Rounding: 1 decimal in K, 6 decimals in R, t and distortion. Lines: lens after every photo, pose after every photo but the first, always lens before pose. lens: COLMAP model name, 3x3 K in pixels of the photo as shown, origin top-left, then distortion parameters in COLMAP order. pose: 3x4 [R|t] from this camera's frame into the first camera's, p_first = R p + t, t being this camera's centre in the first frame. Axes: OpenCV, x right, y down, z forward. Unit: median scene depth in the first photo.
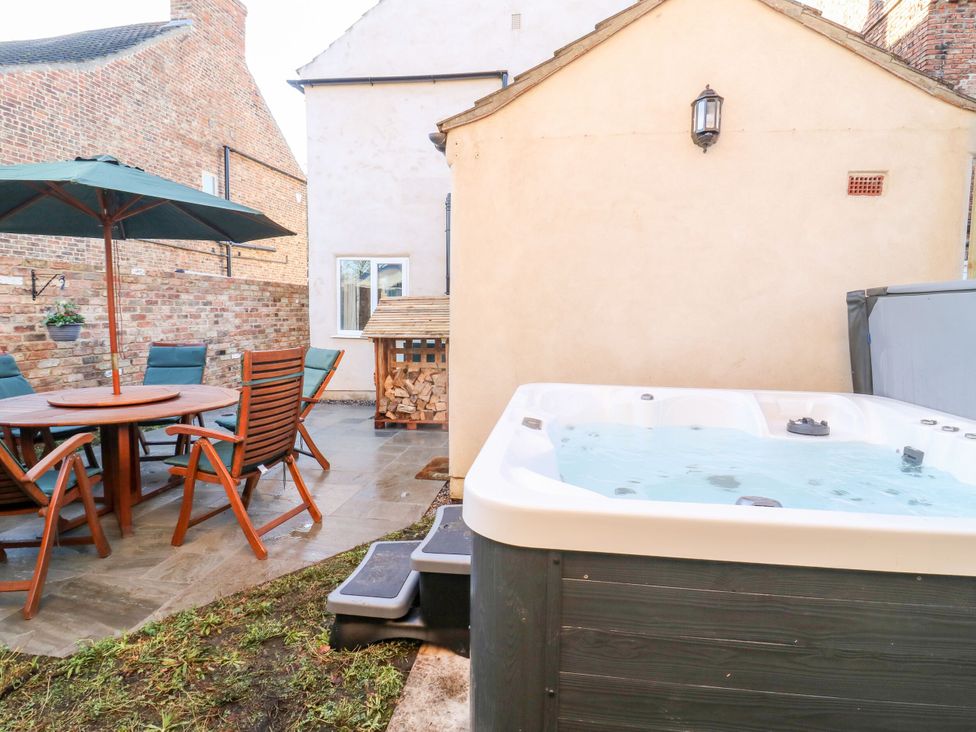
lens RADIAL K [[526.4, 0, 483.5], [0, 526.4, 363.9], [0, 0, 1]] dist [-0.005001, -0.010081]
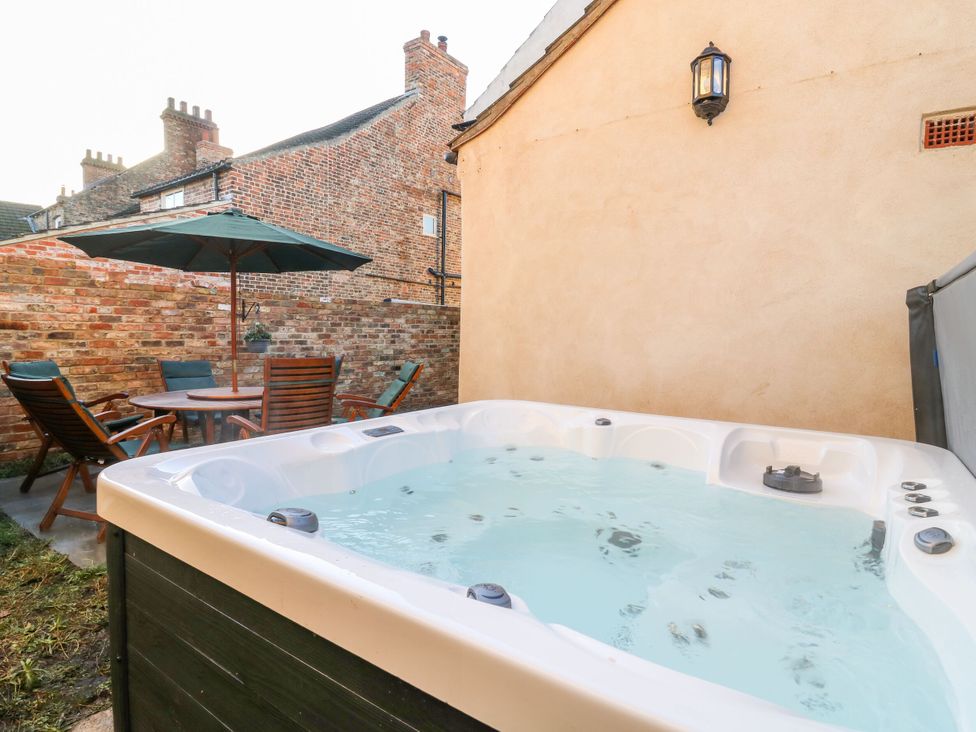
lens RADIAL K [[526.4, 0, 481.0], [0, 526.4, 366.8], [0, 0, 1]] dist [-0.005001, -0.010081]
pose [[0.887573, 0.028643, -0.459776, 0.236240], [-0.049070, 0.998265, -0.032539, 0.005040], [0.458046, 0.051442, 0.887439, 0.070081]]
